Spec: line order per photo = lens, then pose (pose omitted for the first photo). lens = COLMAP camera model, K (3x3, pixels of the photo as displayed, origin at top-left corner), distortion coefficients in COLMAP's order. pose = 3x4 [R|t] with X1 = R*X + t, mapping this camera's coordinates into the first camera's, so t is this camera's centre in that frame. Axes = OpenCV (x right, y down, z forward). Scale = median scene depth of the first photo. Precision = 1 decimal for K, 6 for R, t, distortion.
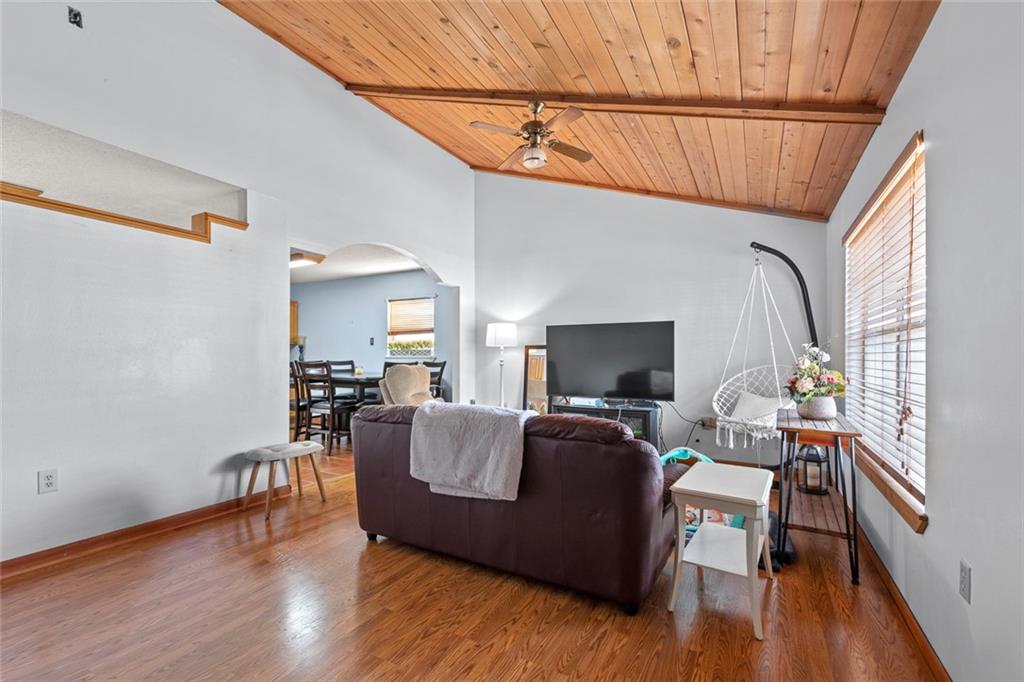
lens RADIAL K [[457.2, 0, 511.0], [0, 457.2, 350.0], [0, 0, 1]] dist [-0.014627, -0.000307]
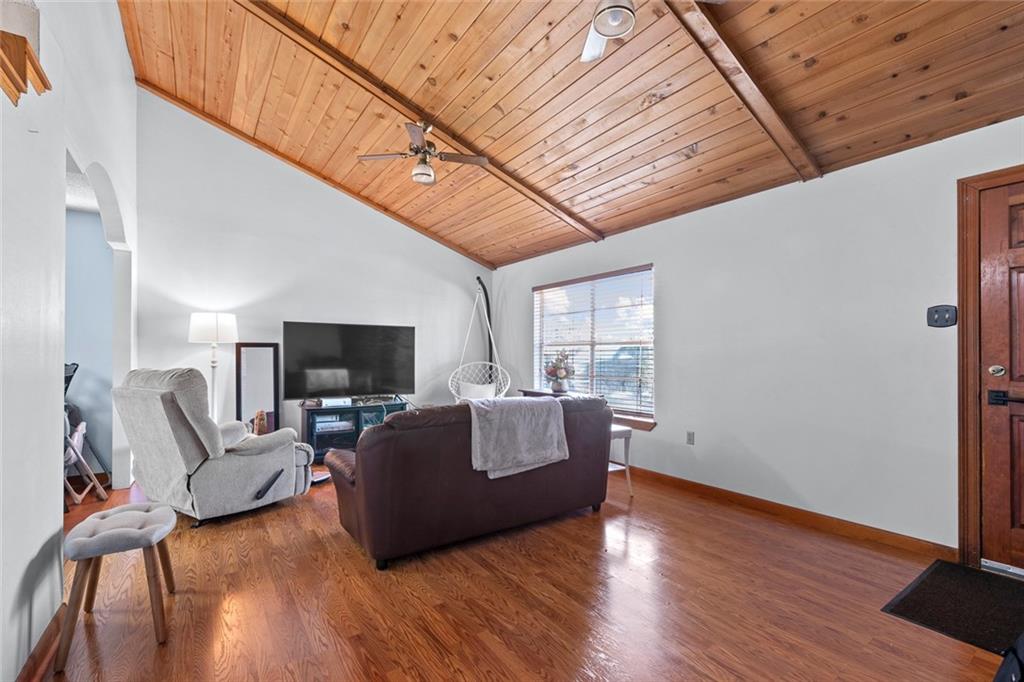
lens RADIAL K [[457.2, 0, 511.9], [0, 457.2, 348.8], [0, 0, 1]] dist [-0.014627, -0.000307]
pose [[0.410185, 0.014890, 0.911881, -0.846481], [-0.015735, 0.999833, -0.009248, 0.001827], [-0.911866, -0.010555, 0.410351, 0.360107]]
